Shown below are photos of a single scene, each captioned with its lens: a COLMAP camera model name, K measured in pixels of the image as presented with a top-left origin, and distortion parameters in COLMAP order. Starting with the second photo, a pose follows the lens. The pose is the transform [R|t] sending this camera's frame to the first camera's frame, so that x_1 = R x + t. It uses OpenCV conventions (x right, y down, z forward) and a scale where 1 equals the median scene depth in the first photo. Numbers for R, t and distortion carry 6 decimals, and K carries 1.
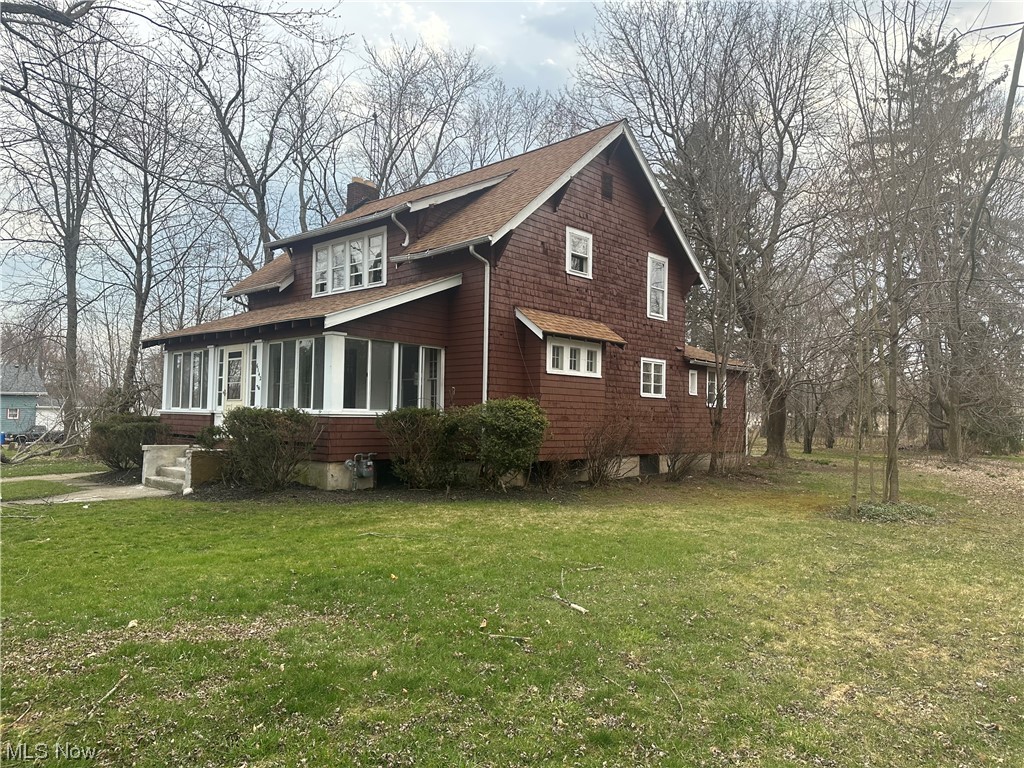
lens RADIAL K [[717.6, 0, 513.0], [0, 717.6, 381.9], [0, 0, 1]] dist [-0.030606, -0.009762]
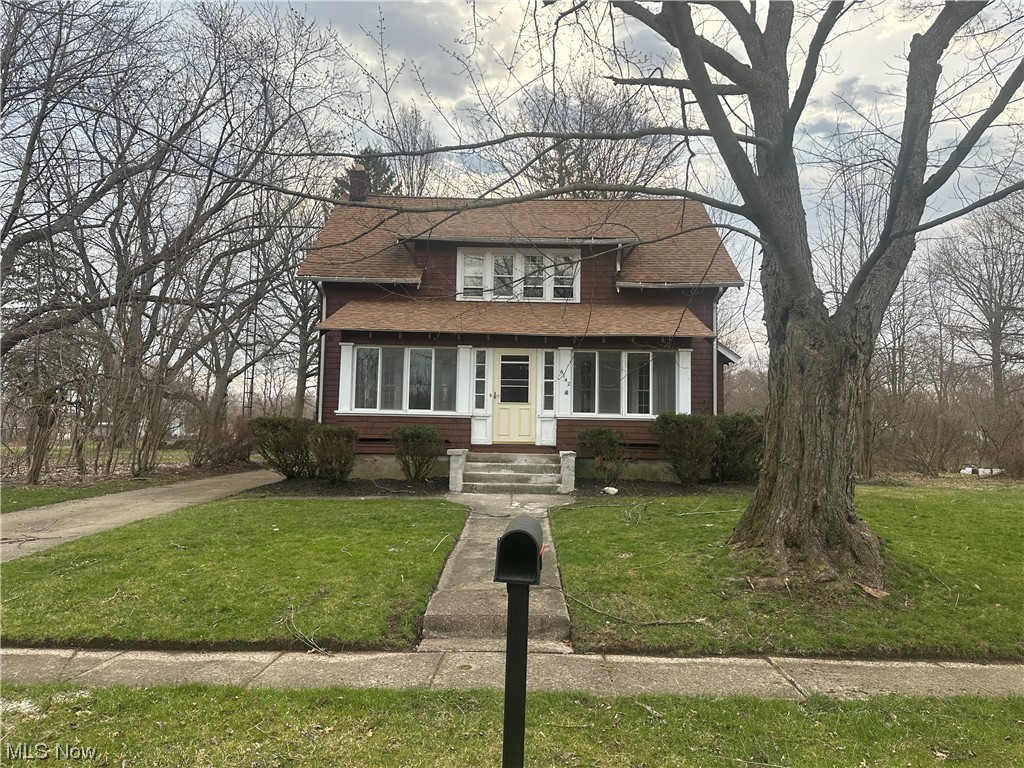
lens RADIAL K [[717.6, 0, 508.9], [0, 717.6, 385.4], [0, 0, 1]] dist [-0.030606, -0.009762]
pose [[0.739013, 0.031116, 0.672972, -0.987543], [-0.036343, 0.999320, -0.006295, 0.006958], [-0.672710, -0.019805, 0.739641, 0.223056]]
